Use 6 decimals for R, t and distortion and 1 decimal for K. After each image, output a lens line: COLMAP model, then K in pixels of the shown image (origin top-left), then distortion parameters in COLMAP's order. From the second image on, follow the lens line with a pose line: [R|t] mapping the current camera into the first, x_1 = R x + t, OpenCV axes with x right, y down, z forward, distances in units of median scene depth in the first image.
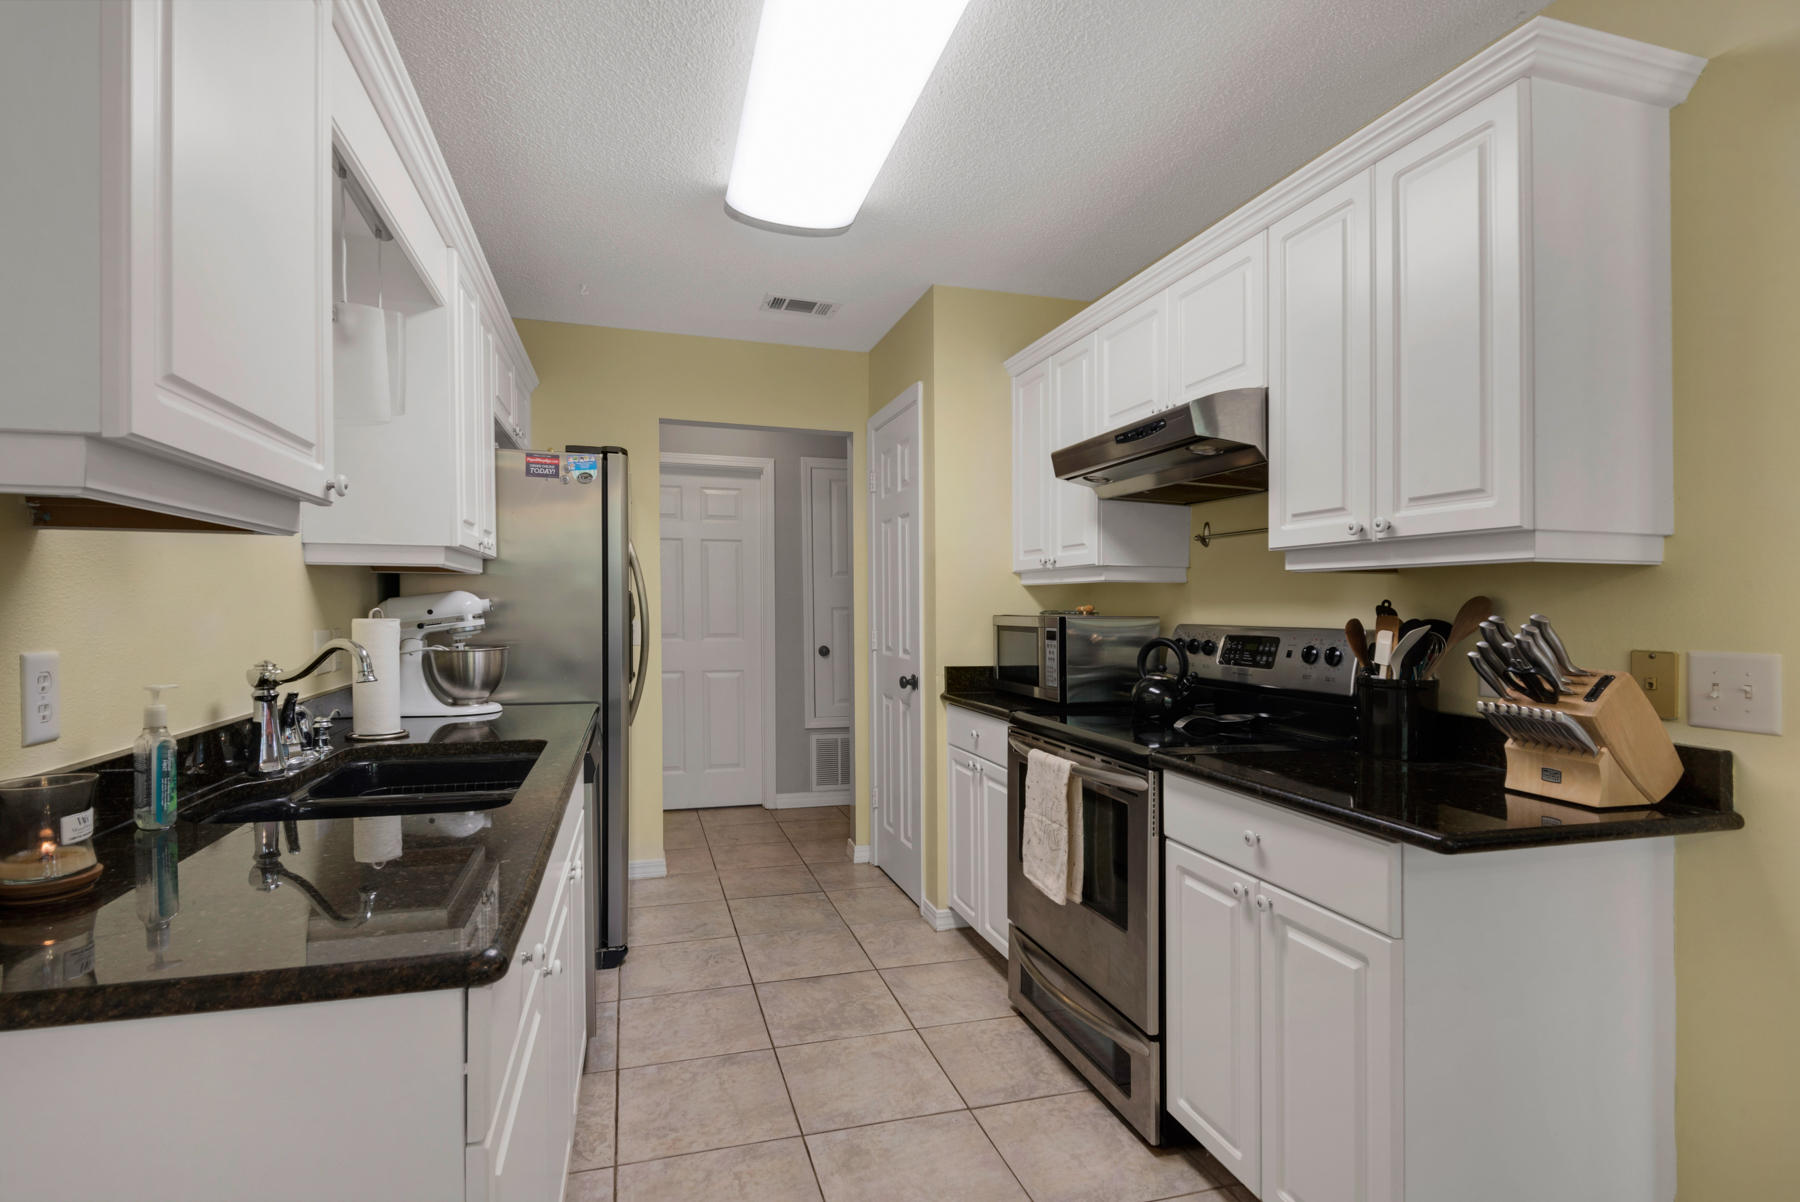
lens RADIAL K [[872.3, 0, 876.3], [0, 872.3, 605.7], [0, 0, 1]] dist [0.000854, -0.000096]
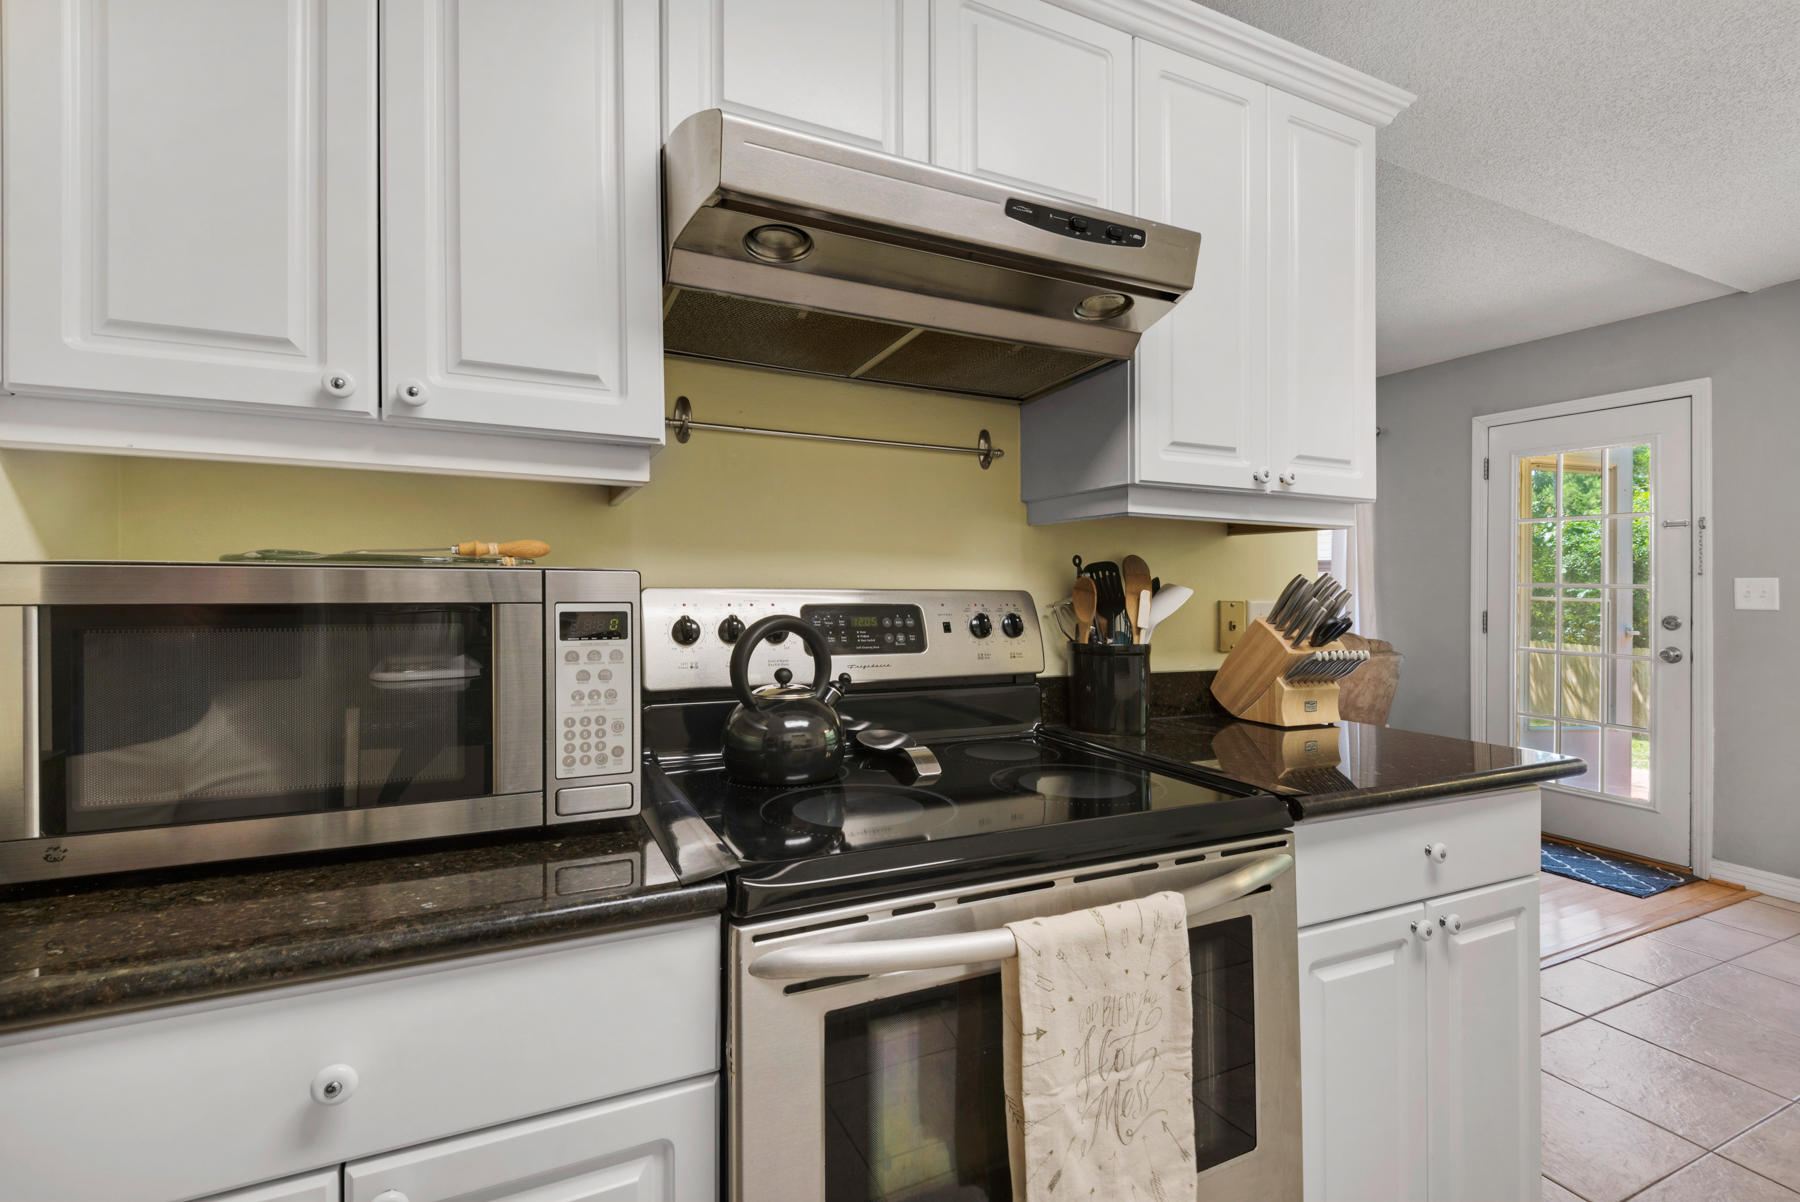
lens RADIAL K [[806.3, 0, 925.7], [0, 806.3, 571.1], [0, 0, 1]] dist [0.015857, -0.009261]
pose [[-0.168173, 0.006241, 0.985738, -0.142513], [-0.016255, 0.999826, -0.009103, 0.014838], [-0.985623, -0.017554, -0.168043, 1.010533]]
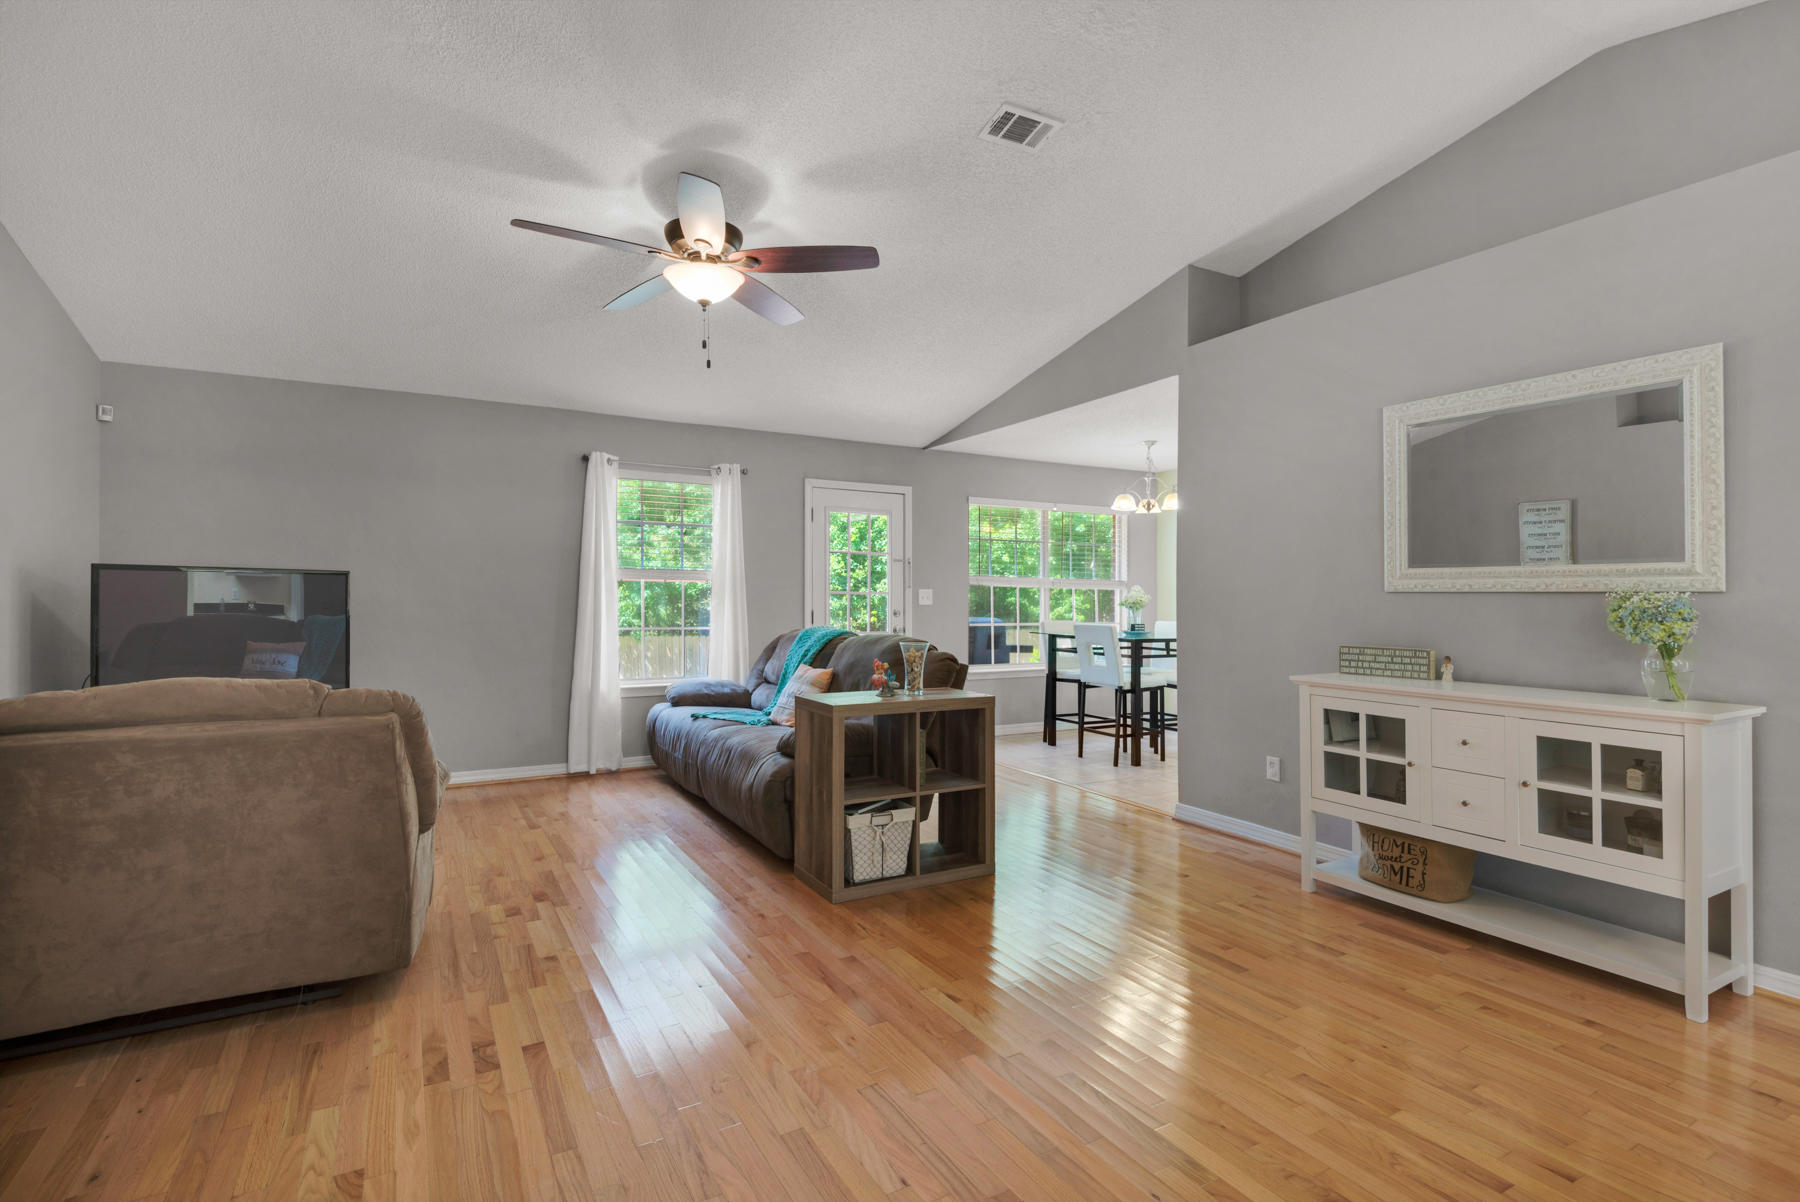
lens RADIAL K [[850.4, 0, 901.6], [0, 850.4, 590.9], [0, 0, 1]] dist [0.026159, -0.023974]
pose [[-0.972694, -0.017796, -0.231408, 1.664644], [-0.016260, 0.999831, -0.008545, 0.021280], [0.231521, -0.004549, -0.972819, 2.206956]]
